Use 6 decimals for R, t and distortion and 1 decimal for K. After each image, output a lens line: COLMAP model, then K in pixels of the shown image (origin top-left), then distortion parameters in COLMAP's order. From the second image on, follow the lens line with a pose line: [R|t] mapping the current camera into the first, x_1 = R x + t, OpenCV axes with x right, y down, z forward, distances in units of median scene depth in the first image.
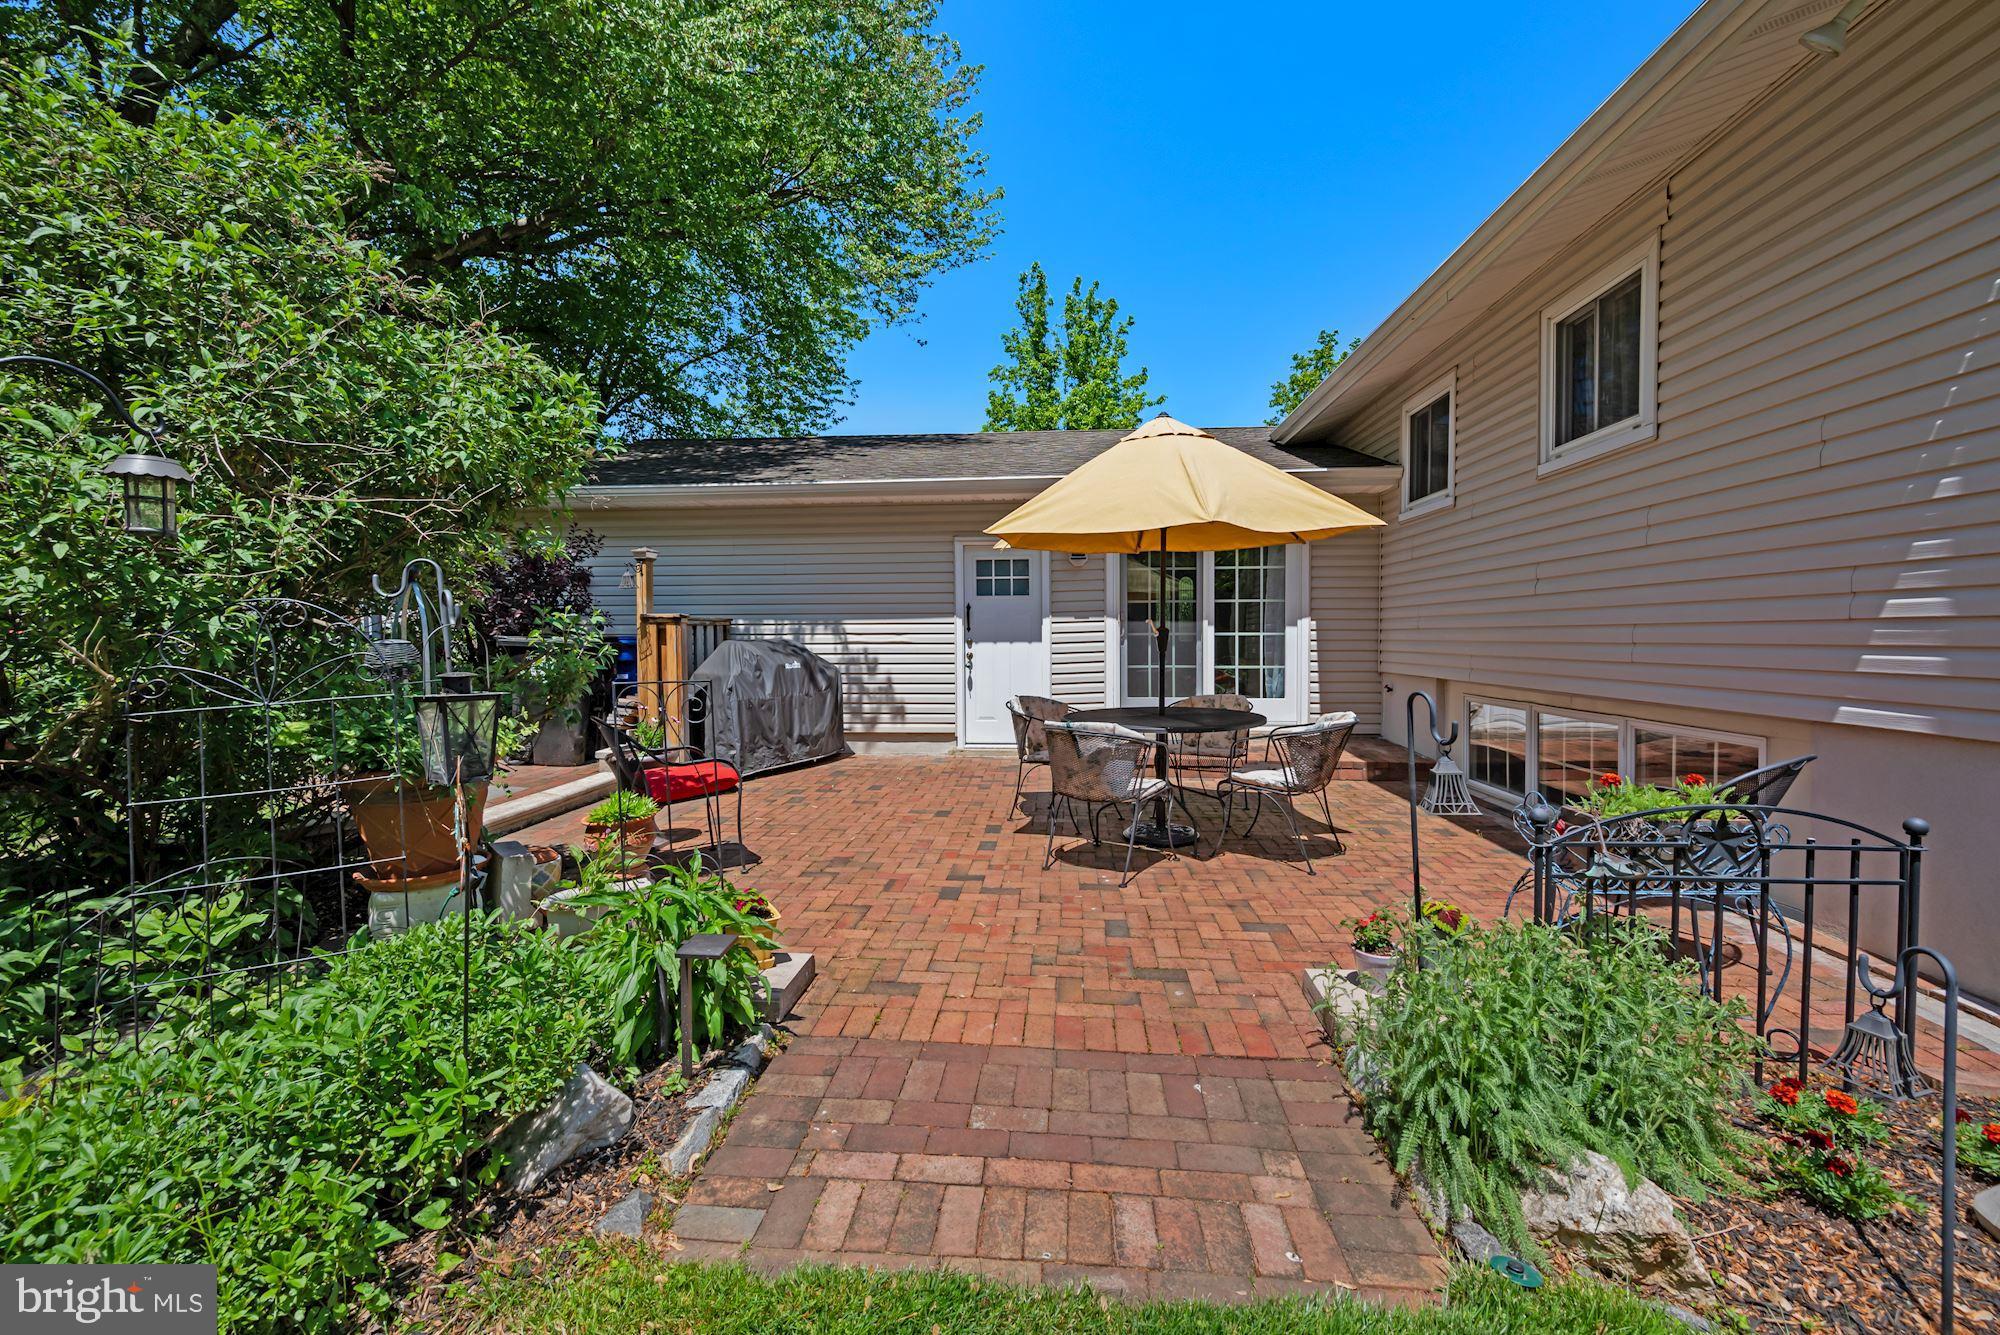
lens RADIAL K [[742.6, 0, 953.1], [0, 742.6, 662.0], [0, 0, 1]] dist [-0.000202, -0.000077]
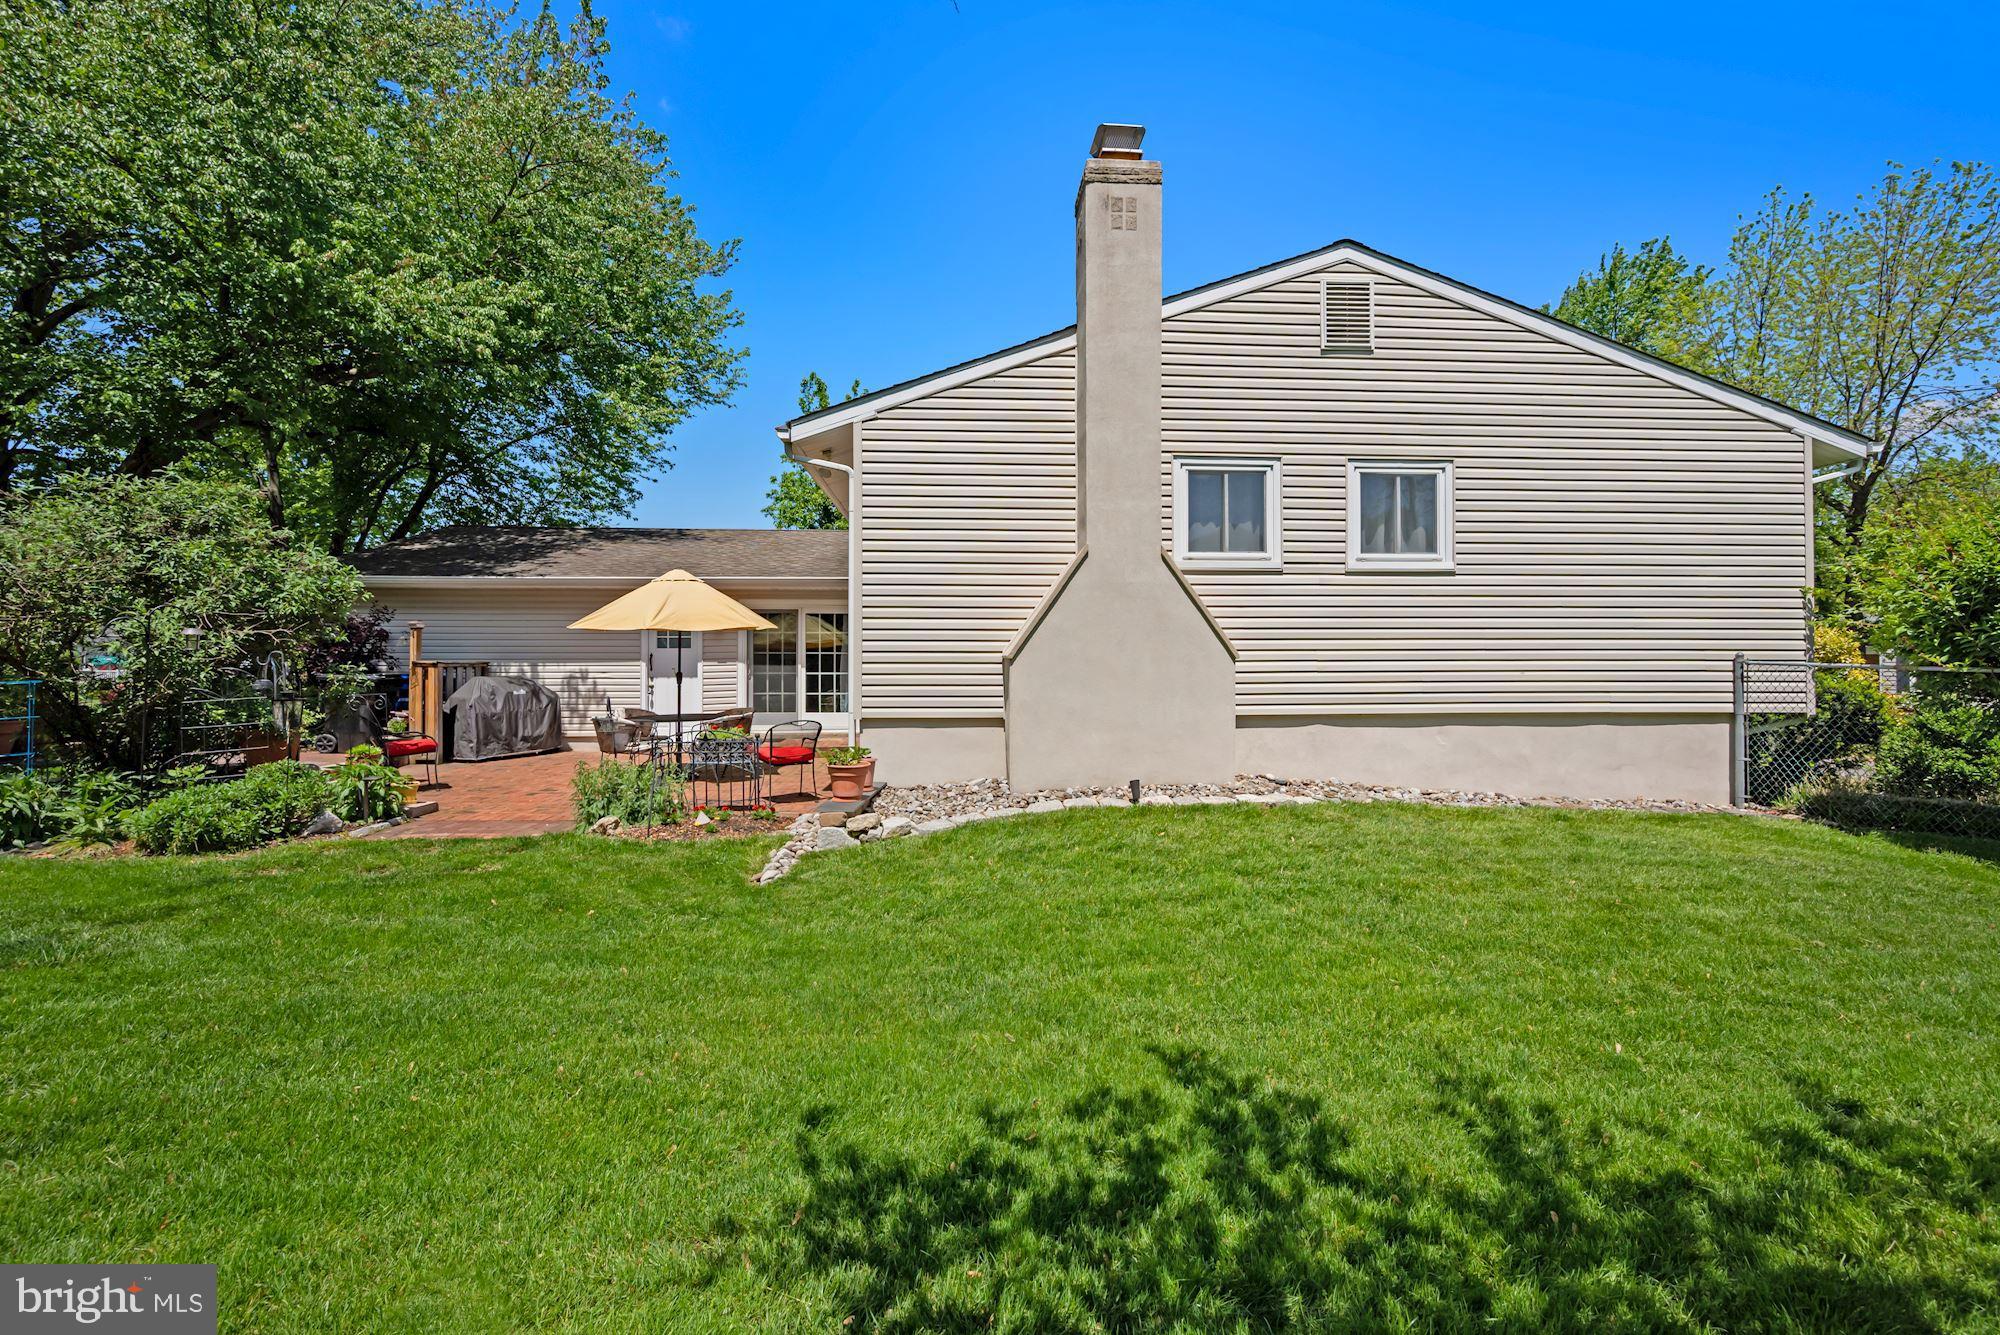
lens RADIAL K [[803.9, 0, 998.0], [0, 803.9, 653.2], [0, 0, 1]] dist [-0.000106, -0.000014]
pose [[0.990730, 0.006432, 0.135693, 0.628008], [0.000396, 0.998738, -0.050232, 0.008748], [-0.135845, 0.049820, 0.989477, -0.948004]]
